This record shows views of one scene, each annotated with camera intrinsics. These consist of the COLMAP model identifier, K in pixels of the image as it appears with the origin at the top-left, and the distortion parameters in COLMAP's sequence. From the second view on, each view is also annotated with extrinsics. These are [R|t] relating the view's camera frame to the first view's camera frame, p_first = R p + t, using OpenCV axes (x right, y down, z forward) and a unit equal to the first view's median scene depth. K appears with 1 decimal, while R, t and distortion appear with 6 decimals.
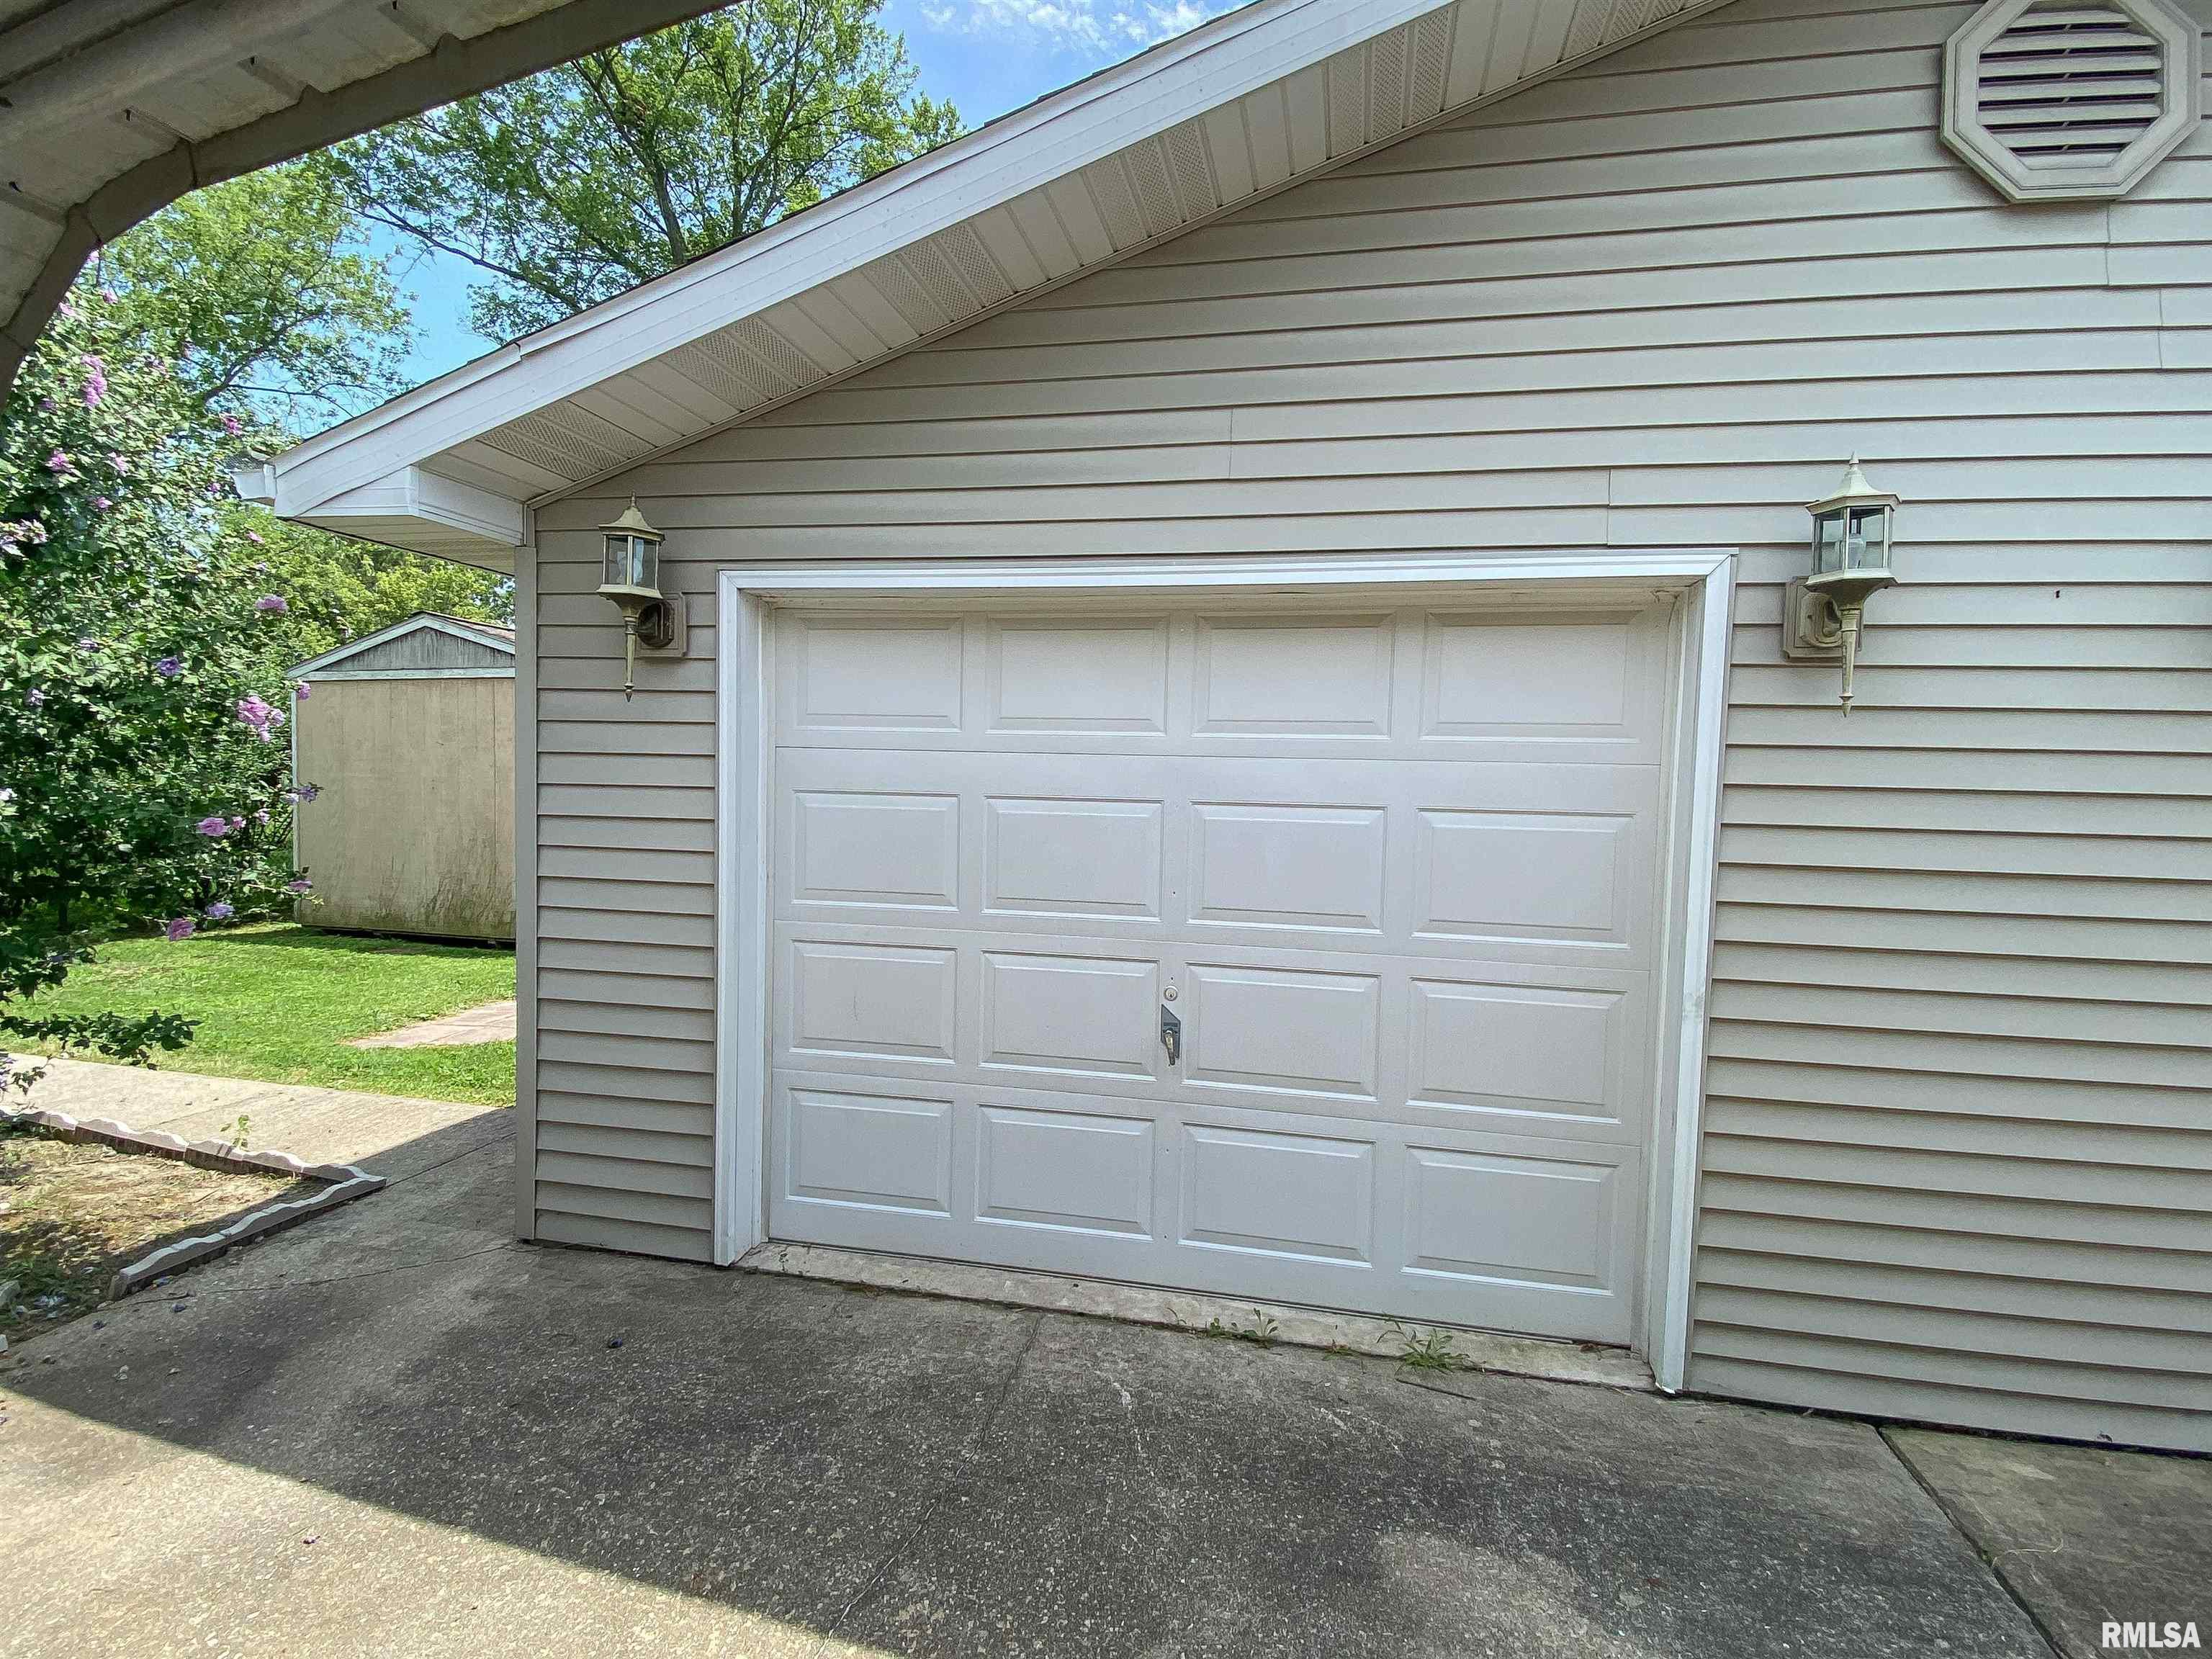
lens RADIAL K [[1070.1, 0, 1106.4], [0, 1070.1, 832.6], [0, 0, 1]] dist [0.000468, -0.000892]
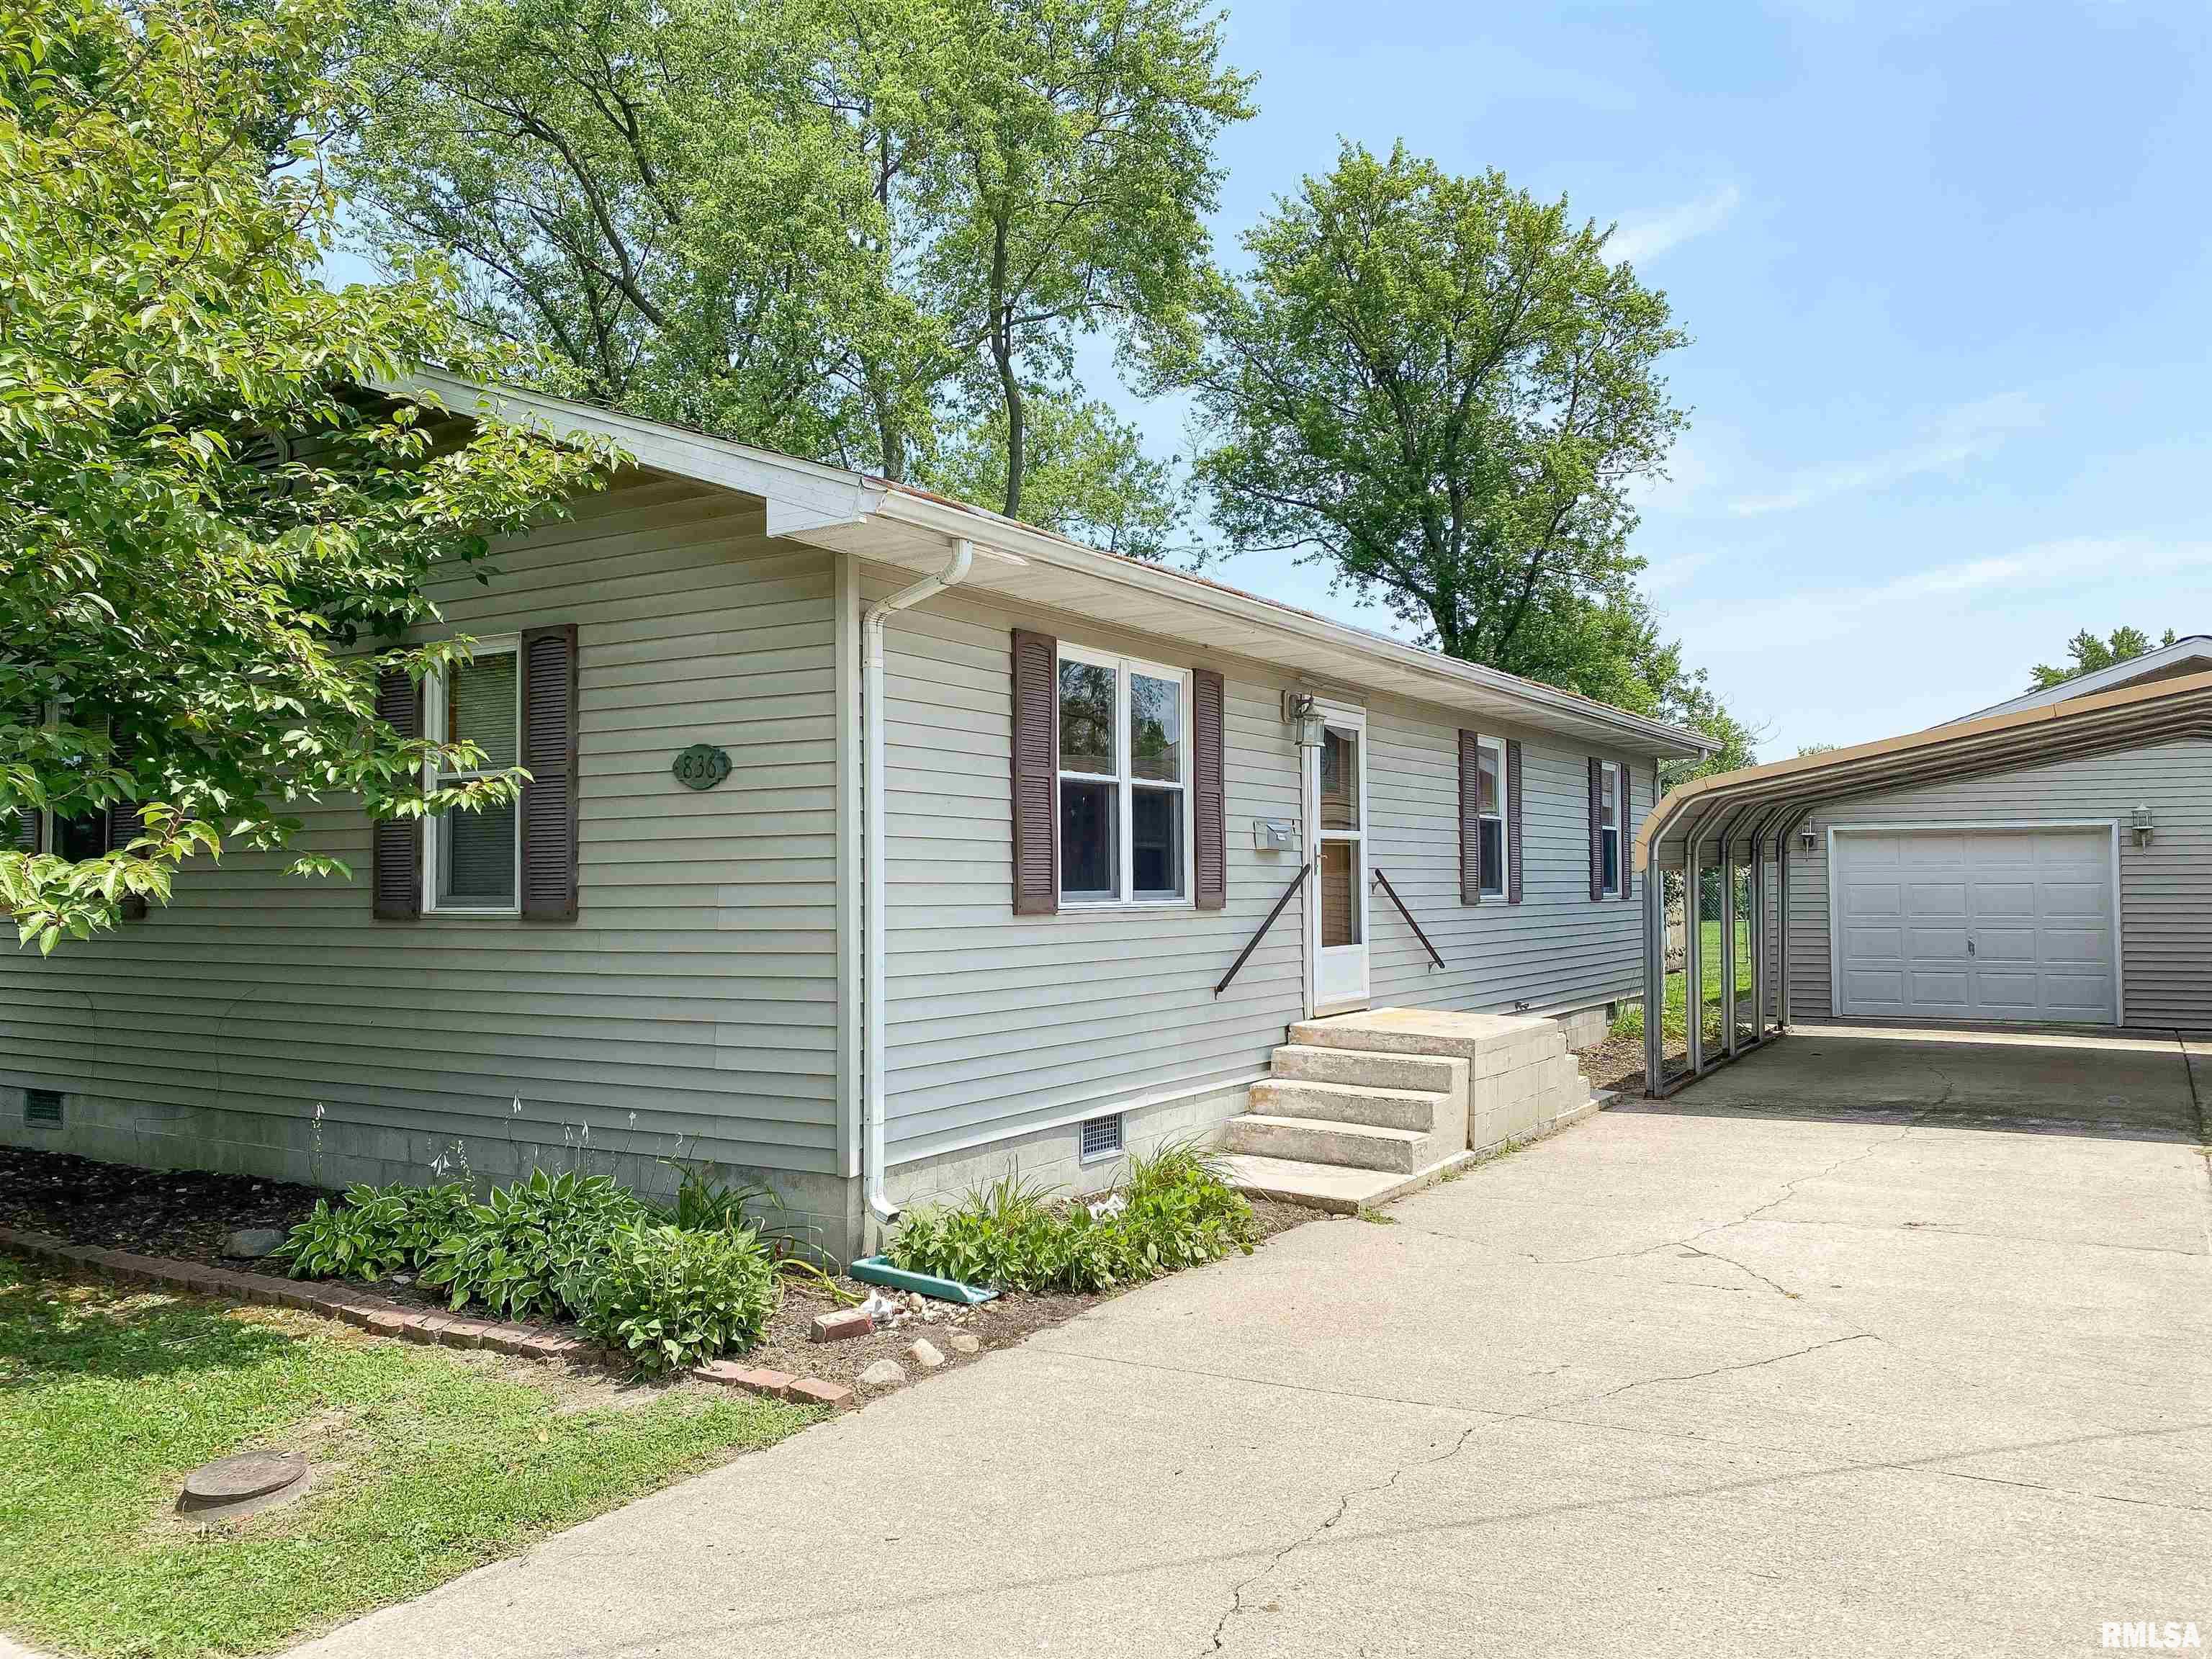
lens RADIAL K [[1688.1, 0, 1106.0], [0, 1688.1, 829.5], [0, 0, 1]] dist [0.060850, -0.107417]
pose [[0.949905, -0.040207, -0.309942, -0.866800], [0.013557, 0.996058, -0.087663, 0.239710], [0.312245, 0.079070, 0.946705, -5.062618]]
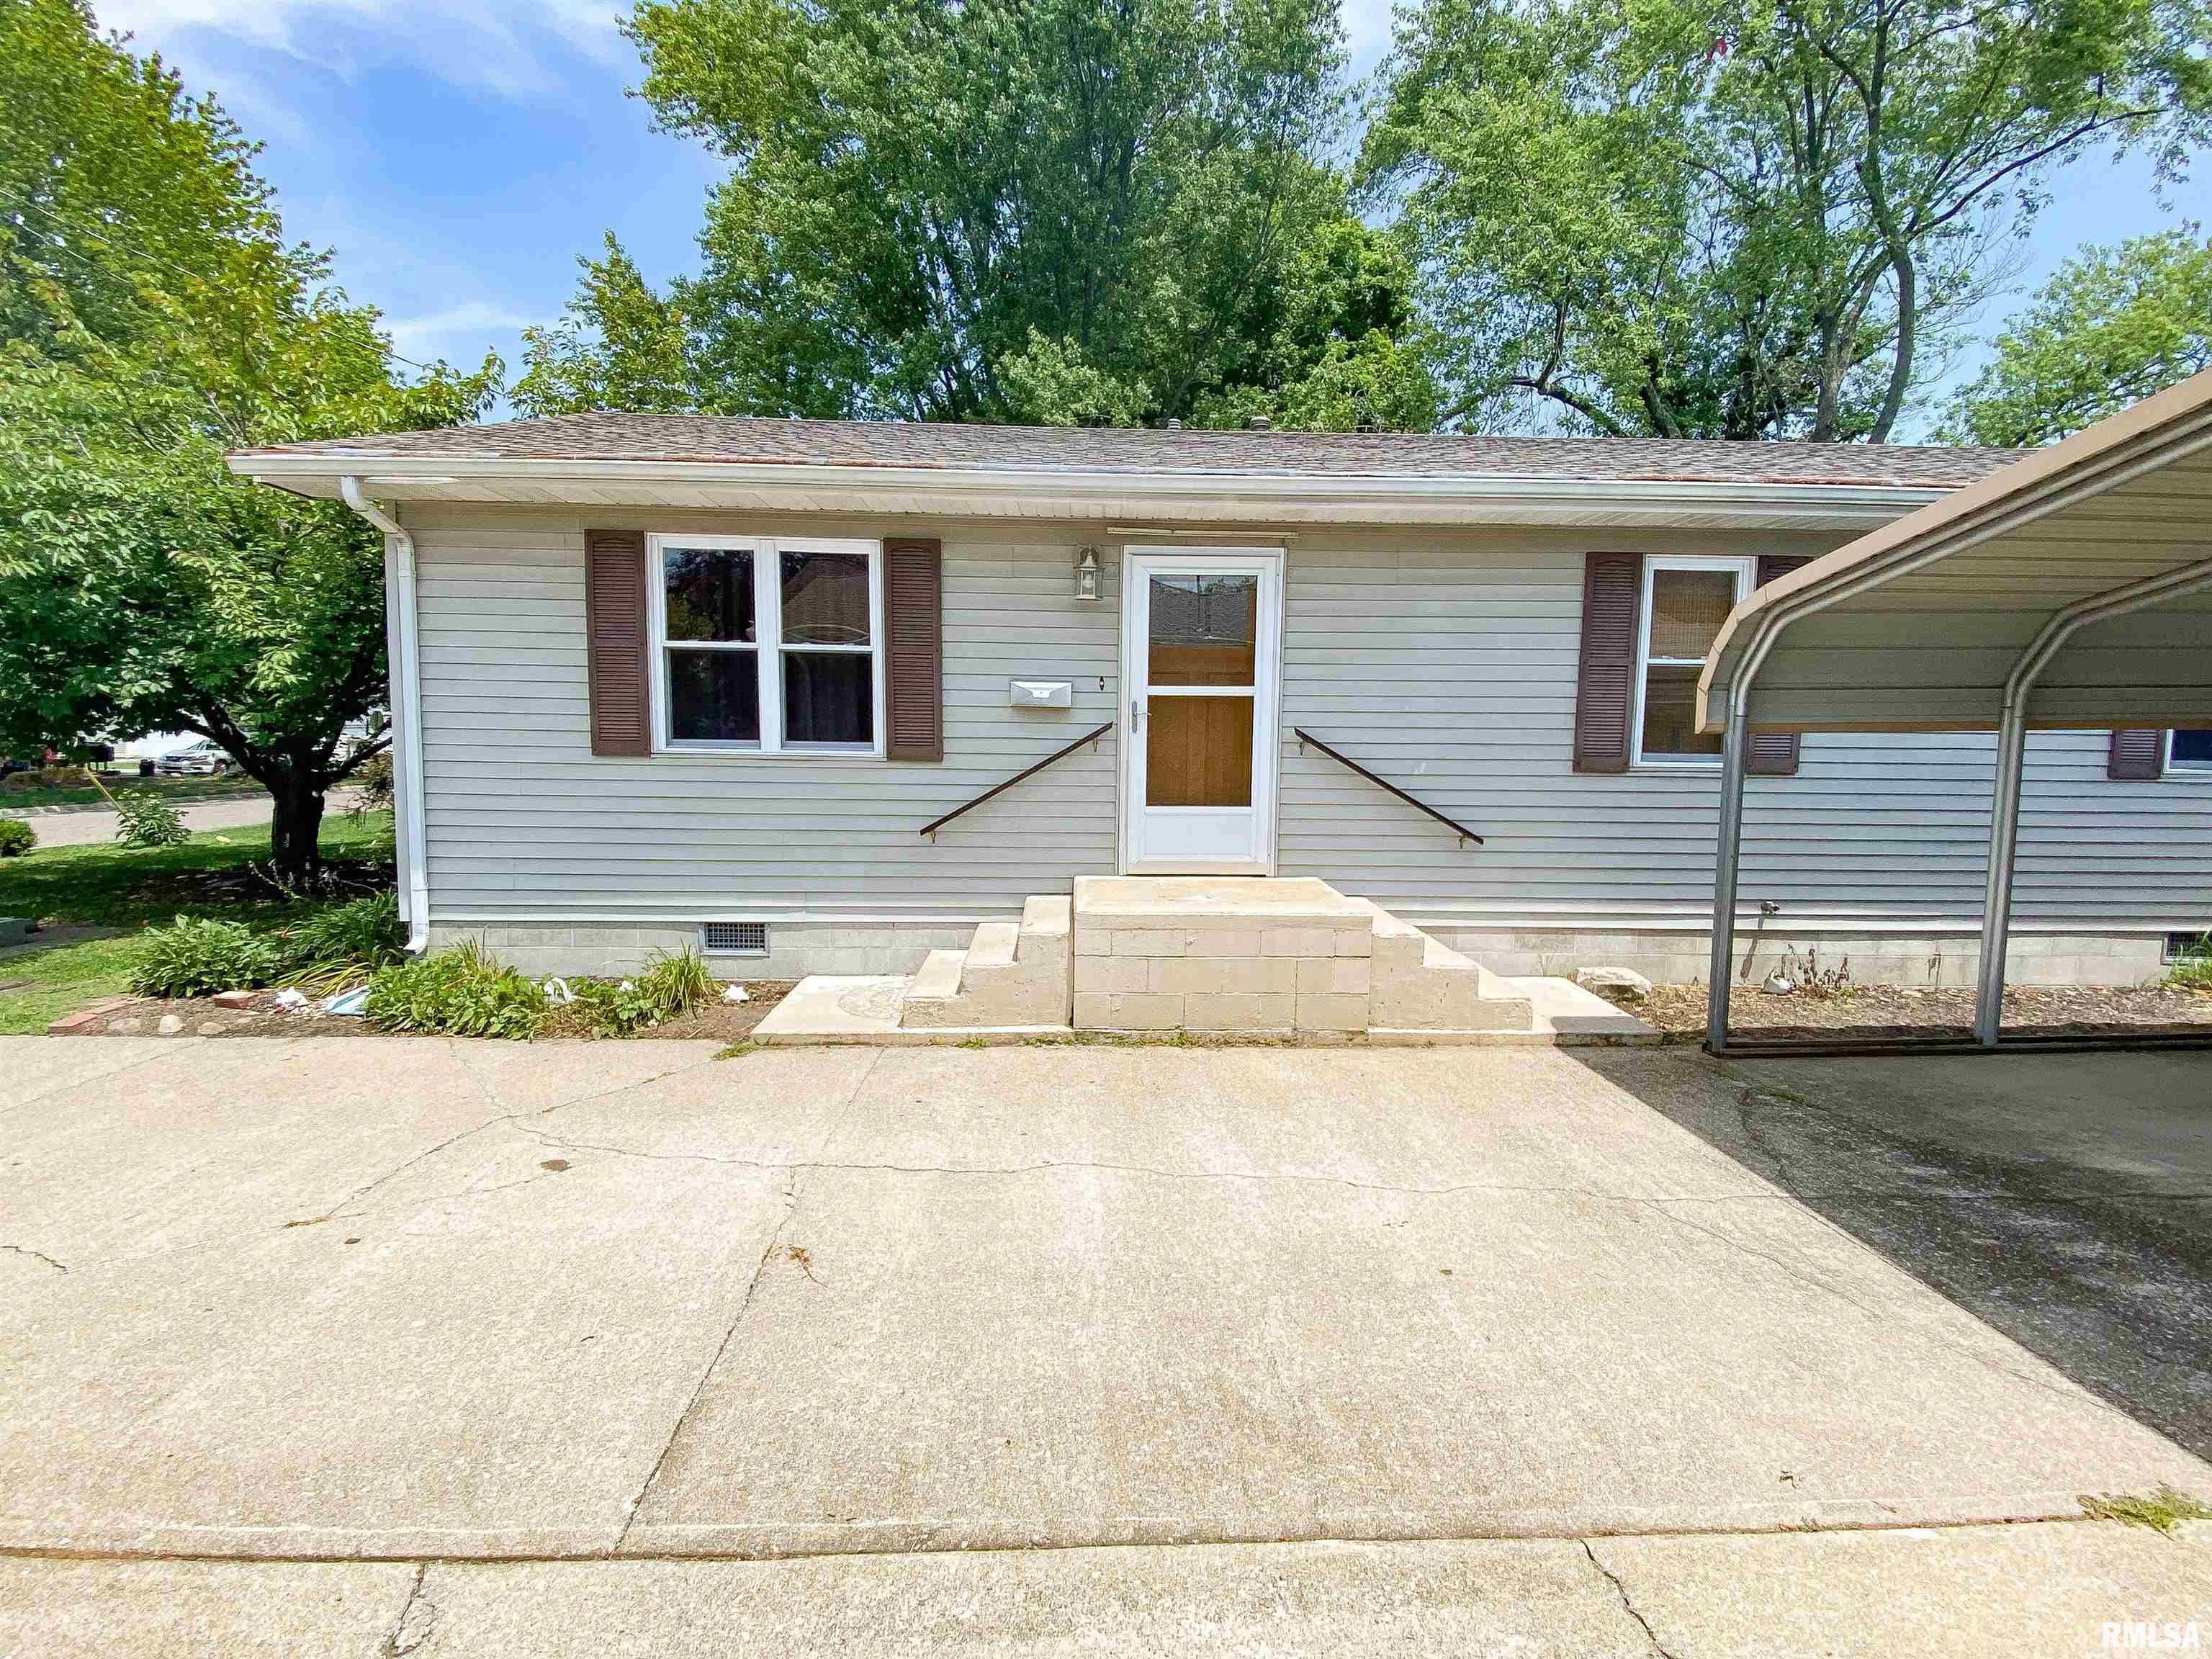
lens RADIAL K [[1089.2, 0, 1098.1], [0, 1089.2, 840.0], [0, 0, 1]] dist [0.024856, -0.000427]
pose [[0.267265, 0.065018, -0.961427, 0.410953], [-0.054902, 0.997128, 0.052170, 0.153167], [0.962058, 0.038841, 0.270067, -2.623290]]
